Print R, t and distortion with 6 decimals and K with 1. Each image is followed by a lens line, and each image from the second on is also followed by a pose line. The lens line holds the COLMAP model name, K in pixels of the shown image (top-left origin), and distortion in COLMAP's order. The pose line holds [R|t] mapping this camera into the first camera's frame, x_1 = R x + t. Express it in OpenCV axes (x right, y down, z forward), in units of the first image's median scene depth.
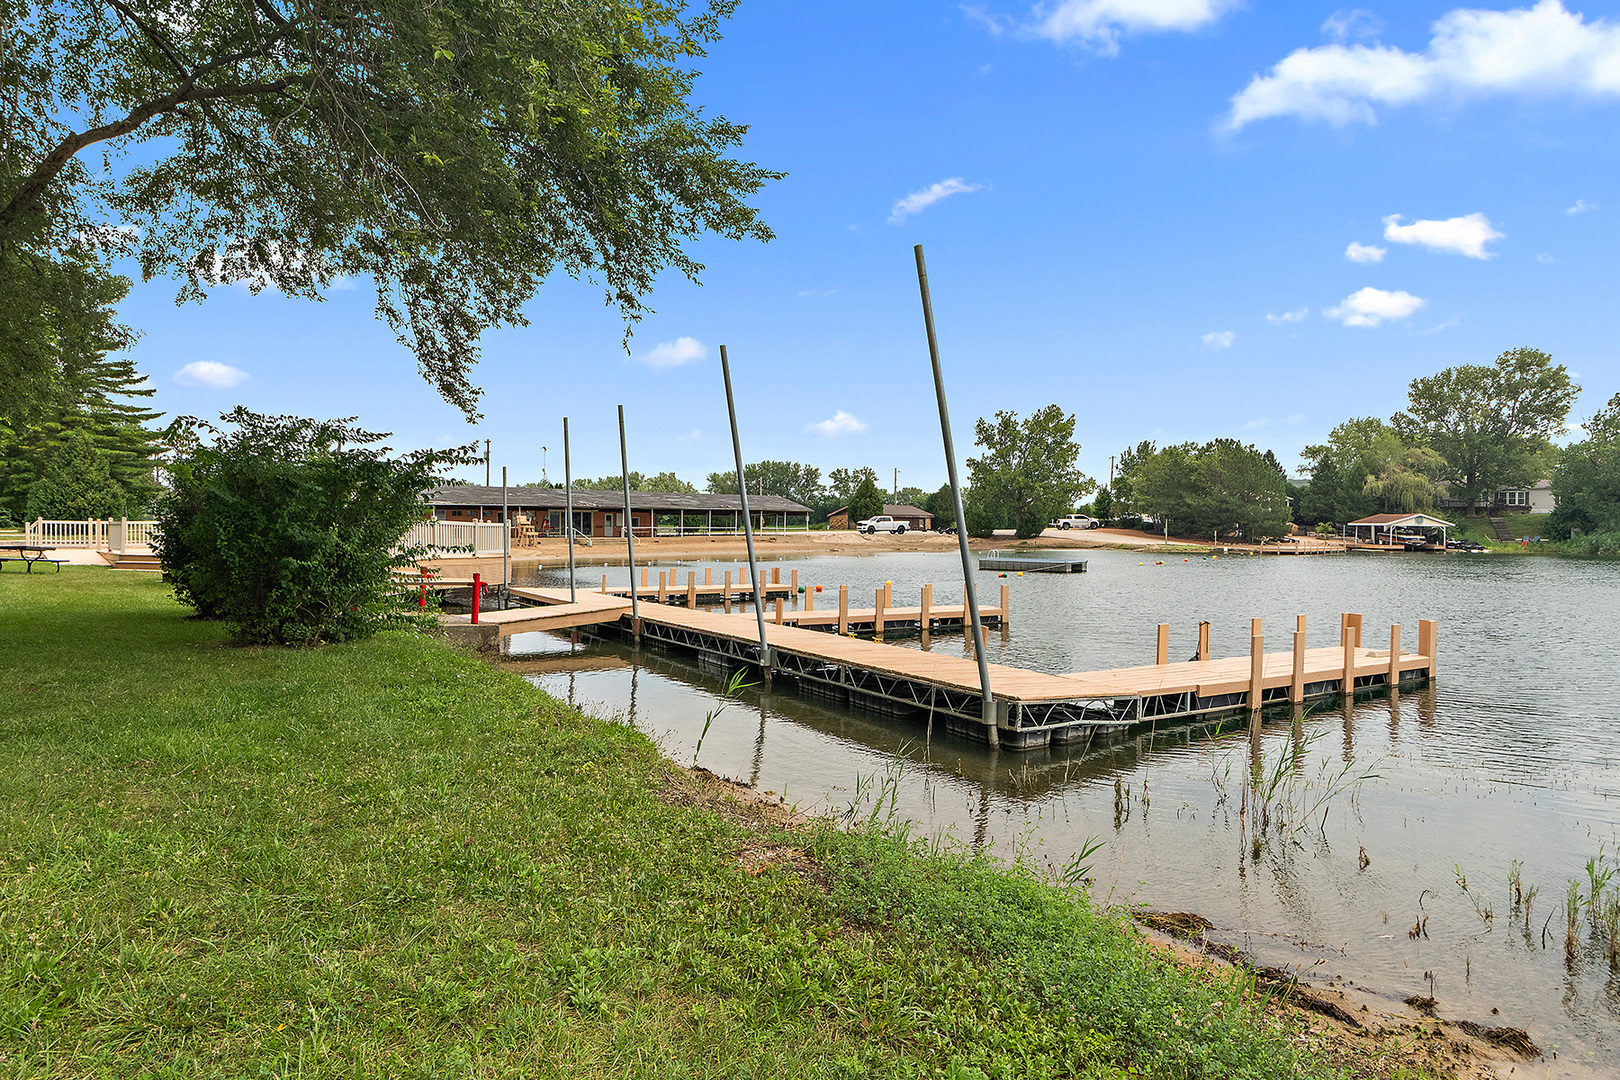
lens RADIAL K [[908.0, 0, 810.0], [0, 908.0, 540.0], [0, 0, 1]] dist [0.002130, 0.000492]
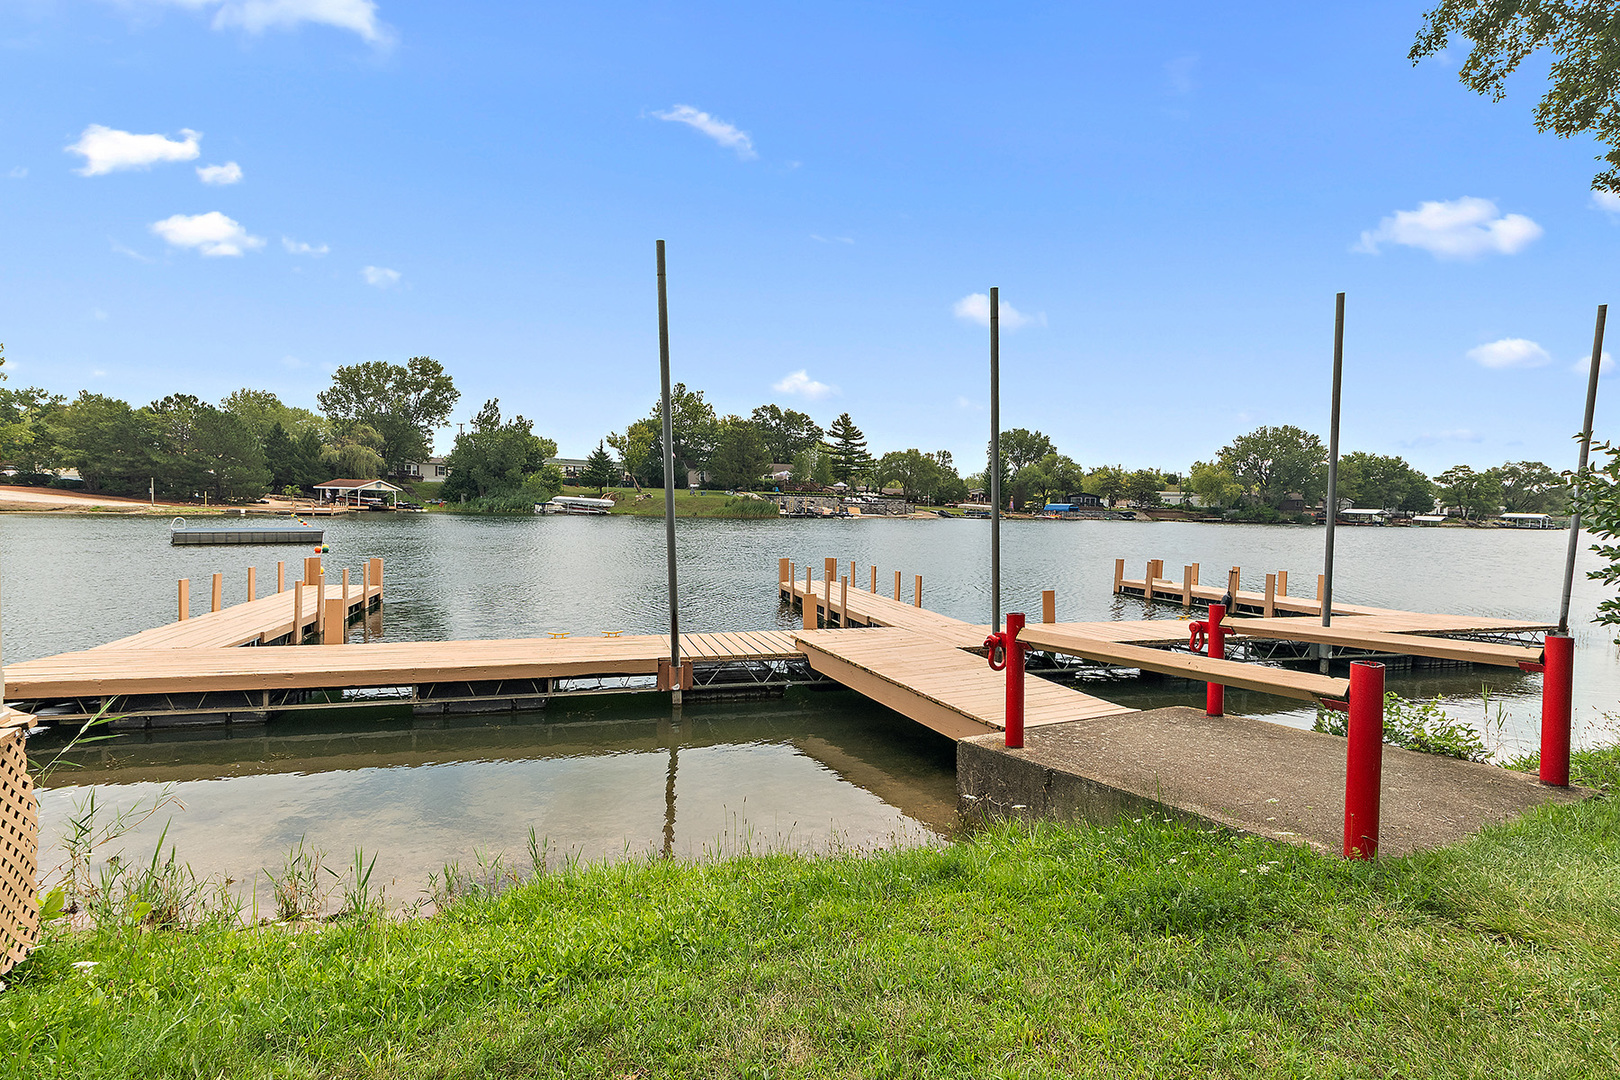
lens RADIAL K [[753.0, 0, 810.0], [0, 753.0, 540.0], [0, 0, 1]] dist [-0.000654, -0.000496]
pose [[0.284432, -0.045710, 0.957606, -0.130901], [-0.008860, 0.998695, 0.050303, -0.004460], [-0.958655, -0.022792, 0.283656, 0.147155]]
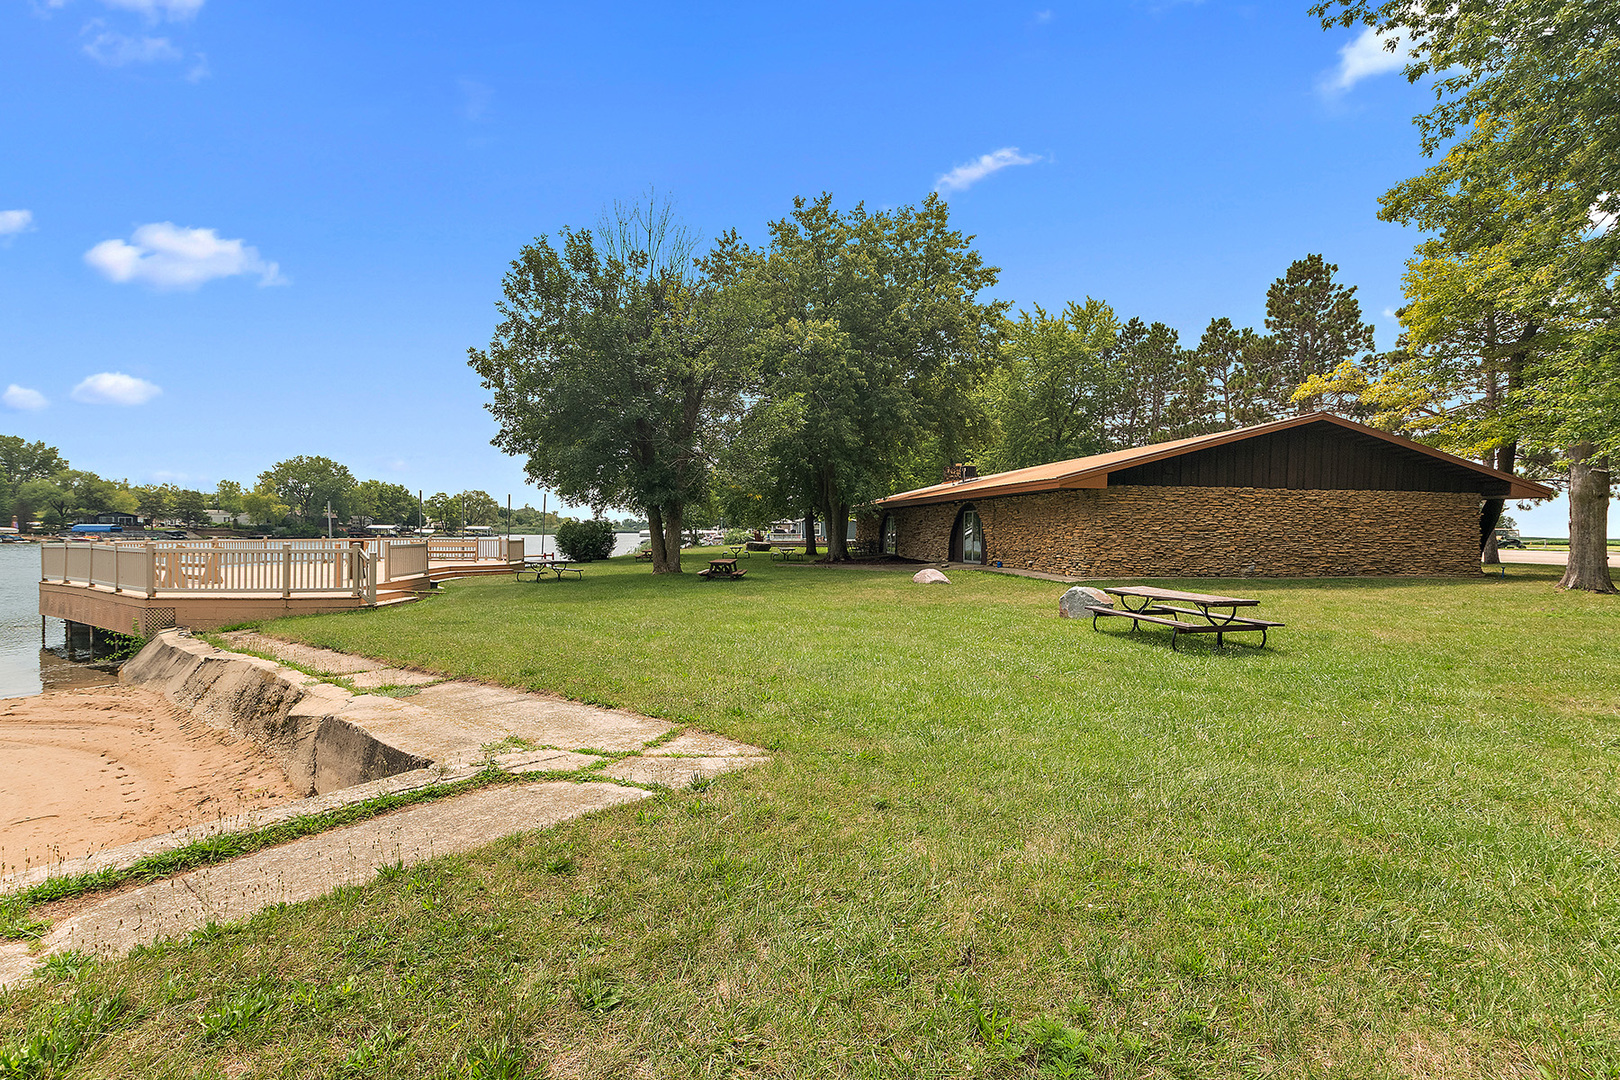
lens RADIAL K [[729.5, 0, 803.3], [0, 729.5, 538.0], [0, 0, 1]] dist [0.000747, 0.000157]
pose [[-0.786531, -0.016271, 0.617337, -0.481840], [-0.002228, 0.999721, 0.023512, -0.016284], [-0.617547, 0.017117, -0.786347, 0.382996]]
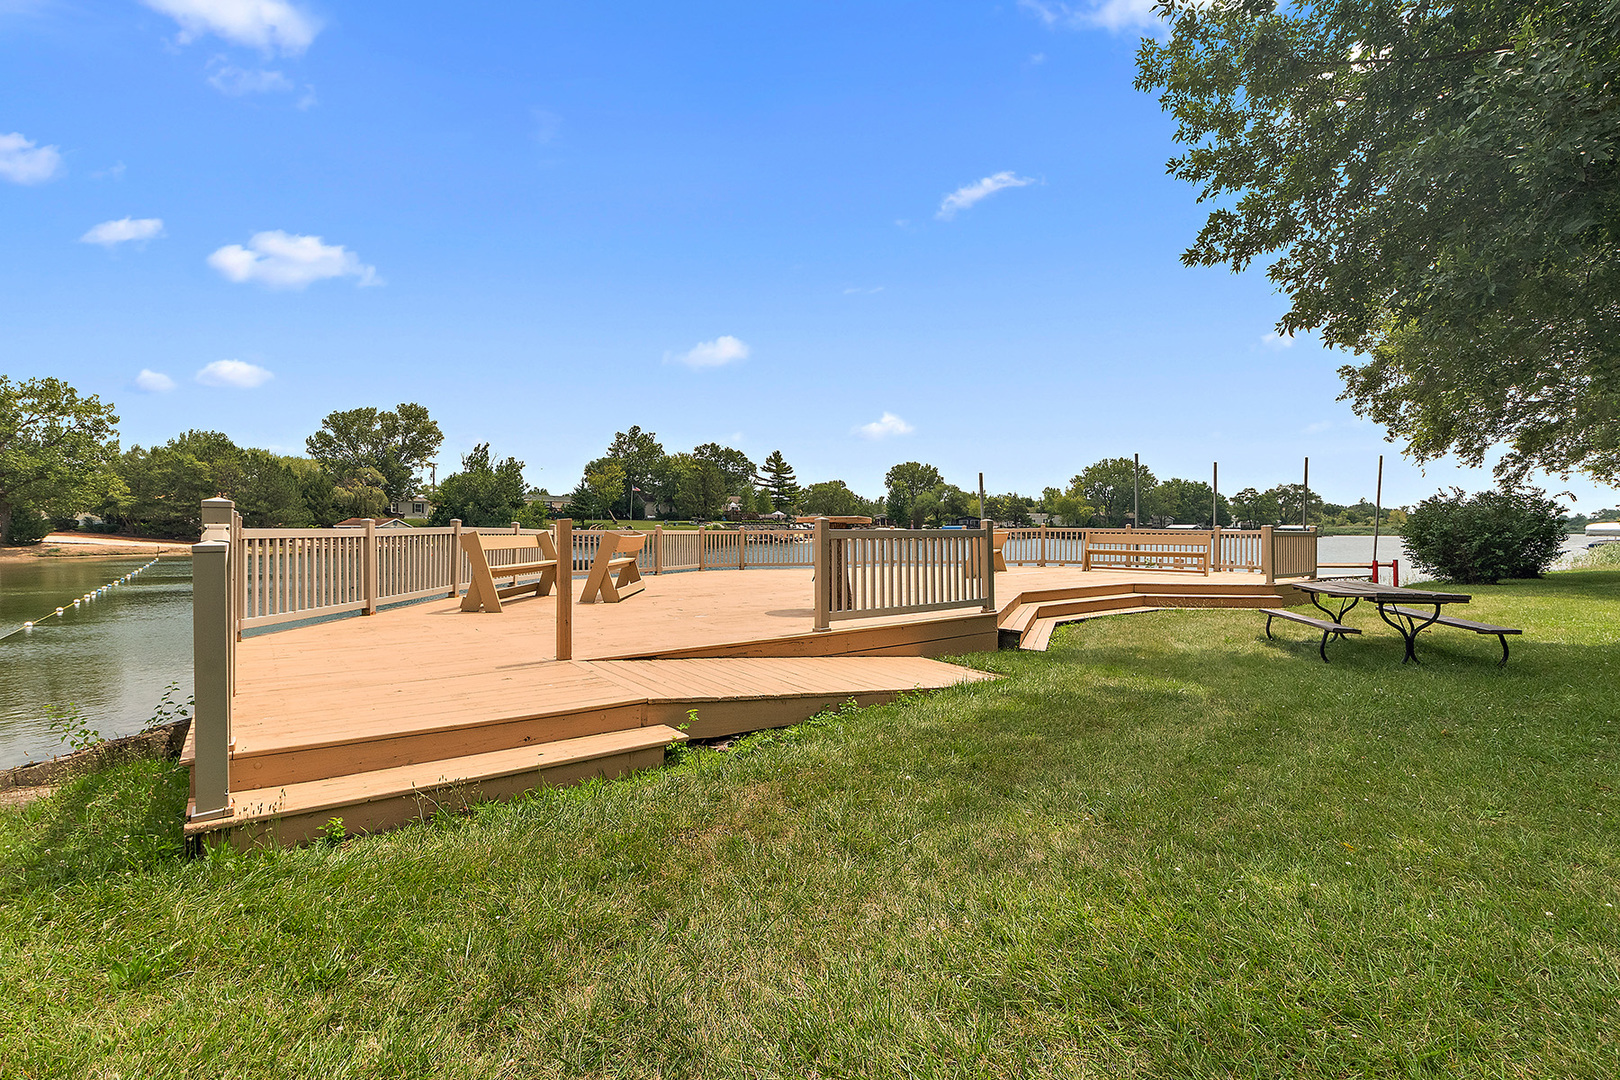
lens RADIAL K [[729.5, 0, 803.3], [0, 729.5, 538.0], [0, 0, 1]] dist [0.000747, 0.000157]
pose [[0.112615, -0.016592, 0.993500, -0.312045], [0.013604, 0.999793, 0.015155, -0.008361], [-0.993546, 0.011809, 0.112817, 0.271004]]
